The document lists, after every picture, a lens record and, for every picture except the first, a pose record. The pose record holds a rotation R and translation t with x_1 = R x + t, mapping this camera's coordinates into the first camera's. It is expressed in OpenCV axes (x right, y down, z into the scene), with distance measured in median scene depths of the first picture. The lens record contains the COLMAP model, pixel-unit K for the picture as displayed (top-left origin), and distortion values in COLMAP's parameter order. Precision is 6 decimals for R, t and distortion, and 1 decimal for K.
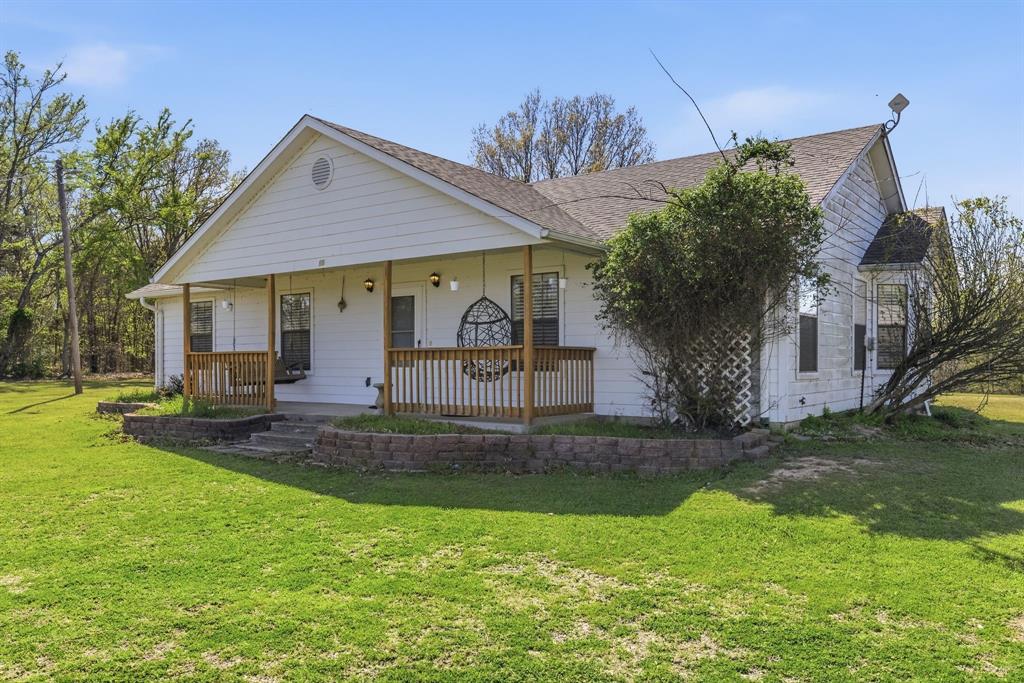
lens RADIAL K [[872.3, 0, 514.2], [0, 872.3, 390.2], [0, 0, 1]] dist [-0.021518, 0.018842]
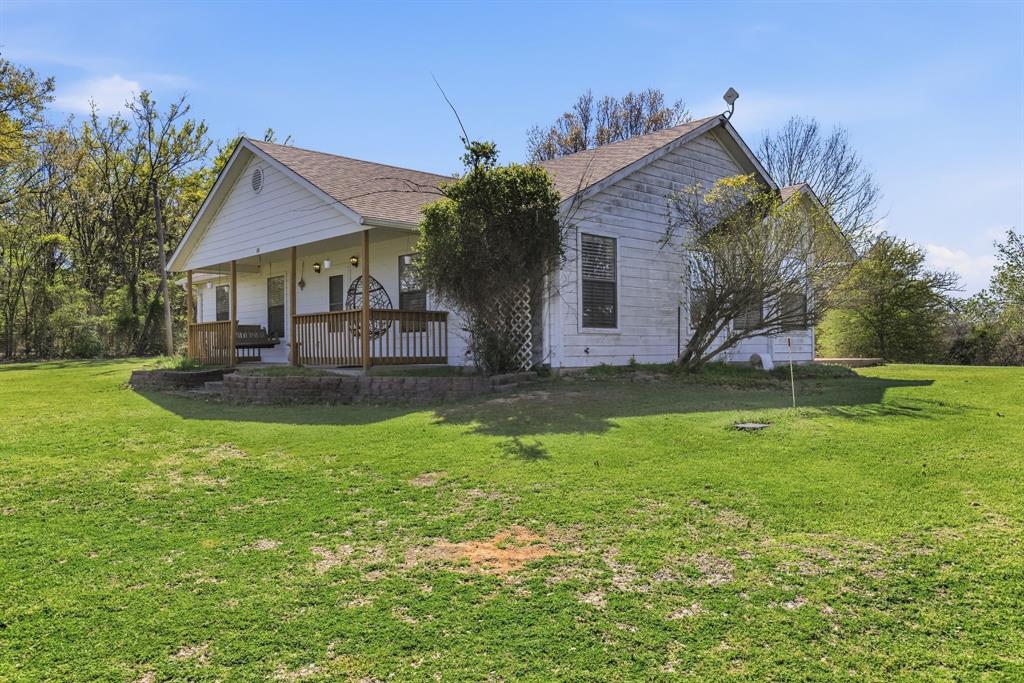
lens RADIAL K [[853.0, 0, 512.9], [0, 853.0, 343.6], [0, 0, 1]] dist [-0.006227, 0.005948]
pose [[0.978291, -0.008198, -0.207073, 0.431051], [-0.000226, 0.999174, -0.040625, 0.045642], [0.207235, 0.039790, 0.977482, -0.159811]]
